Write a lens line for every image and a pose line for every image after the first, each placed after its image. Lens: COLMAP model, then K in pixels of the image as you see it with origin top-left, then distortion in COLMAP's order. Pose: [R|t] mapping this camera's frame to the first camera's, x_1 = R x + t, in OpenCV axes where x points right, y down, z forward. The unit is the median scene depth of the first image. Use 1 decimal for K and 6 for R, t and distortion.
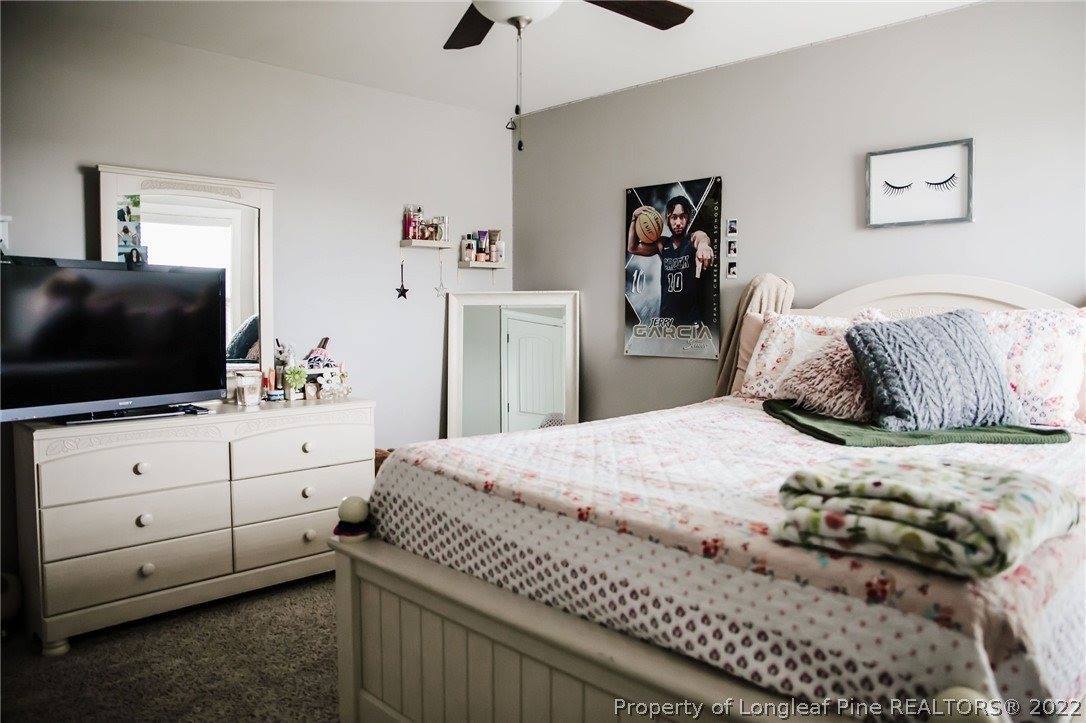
lens RADIAL K [[793.6, 0, 544.6], [0, 793.6, 356.9], [0, 0, 1]] dist [-0.071022, 0.000080]
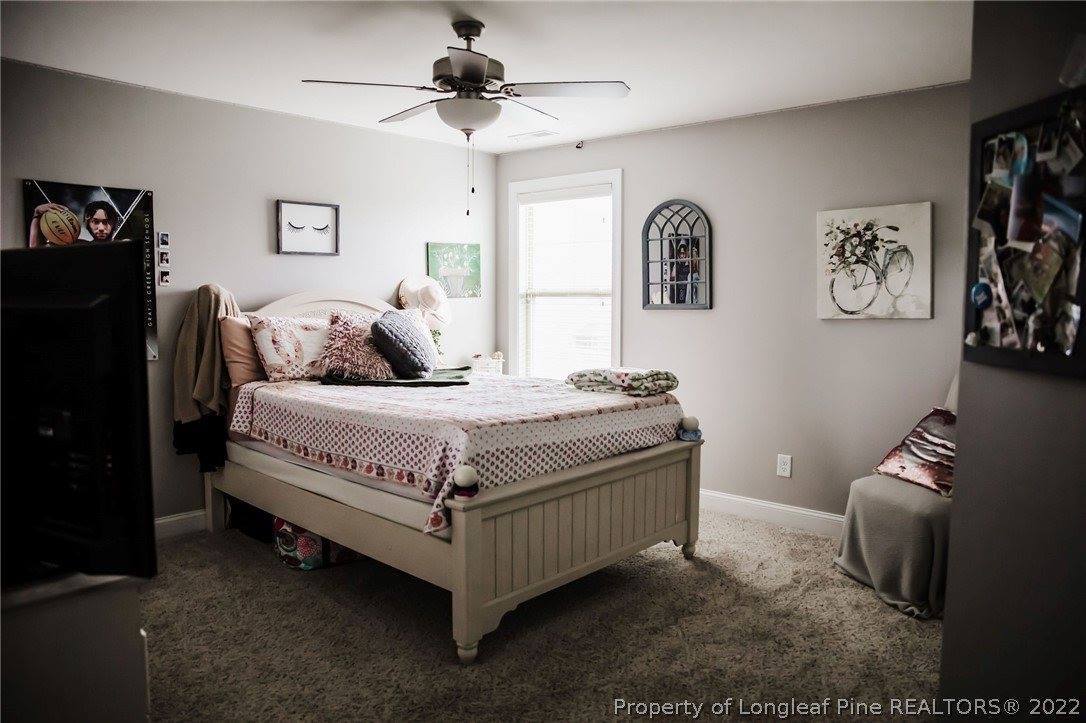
lens RADIAL K [[751.4, 0, 543.4], [0, 751.4, 364.2], [0, 0, 1]] dist [-0.127656, 0.078577]
pose [[-0.084465, -0.088154, 0.992519, -0.831645], [0.058472, 0.993924, 0.093255, -0.053993], [-0.994709, 0.065911, -0.078798, 0.555059]]
